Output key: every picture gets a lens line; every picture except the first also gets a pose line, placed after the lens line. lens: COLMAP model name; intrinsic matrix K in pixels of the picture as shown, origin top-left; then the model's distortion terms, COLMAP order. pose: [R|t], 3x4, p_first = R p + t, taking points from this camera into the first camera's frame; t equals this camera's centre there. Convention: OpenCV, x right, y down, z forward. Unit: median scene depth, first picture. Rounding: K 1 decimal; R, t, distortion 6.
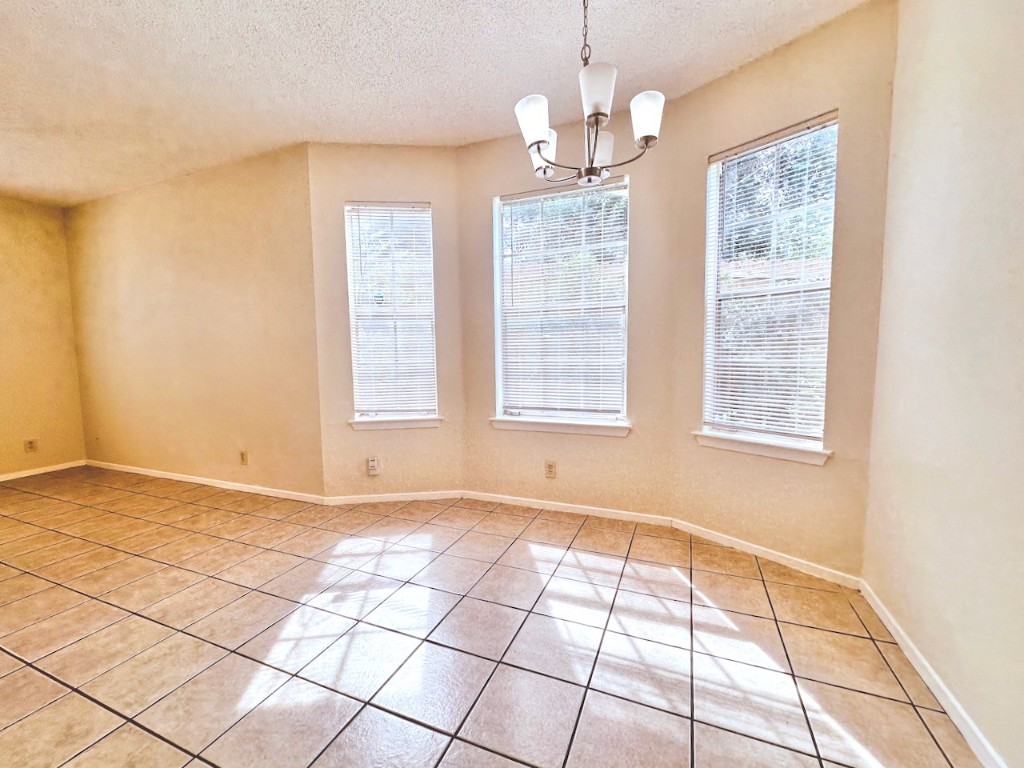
lens RADIAL K [[409.6, 0, 501.7], [0, 409.6, 381.9], [0, 0, 1]] dist [-0.005921, 0.001501]
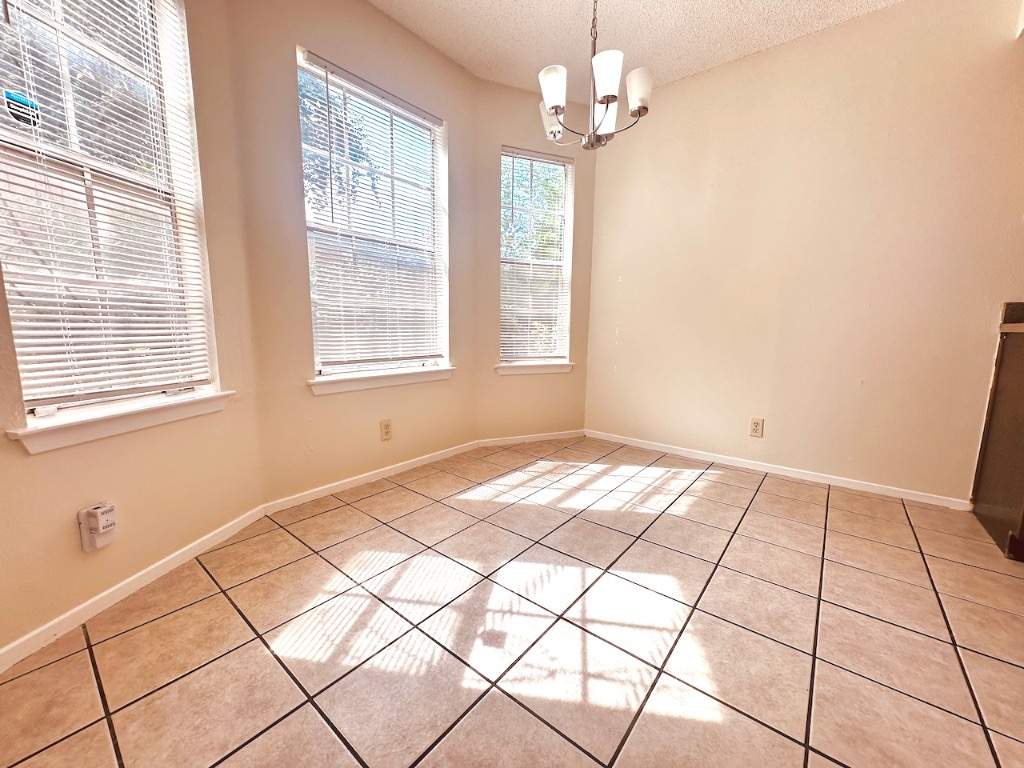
lens RADIAL K [[409.6, 0, 504.7], [0, 409.6, 383.6], [0, 0, 1]] dist [-0.005921, 0.001501]
pose [[0.293395, -0.114060, 0.949163, -0.898709], [0.058292, 0.993144, 0.101327, 0.065009], [-0.954213, 0.025600, 0.298032, 0.738800]]
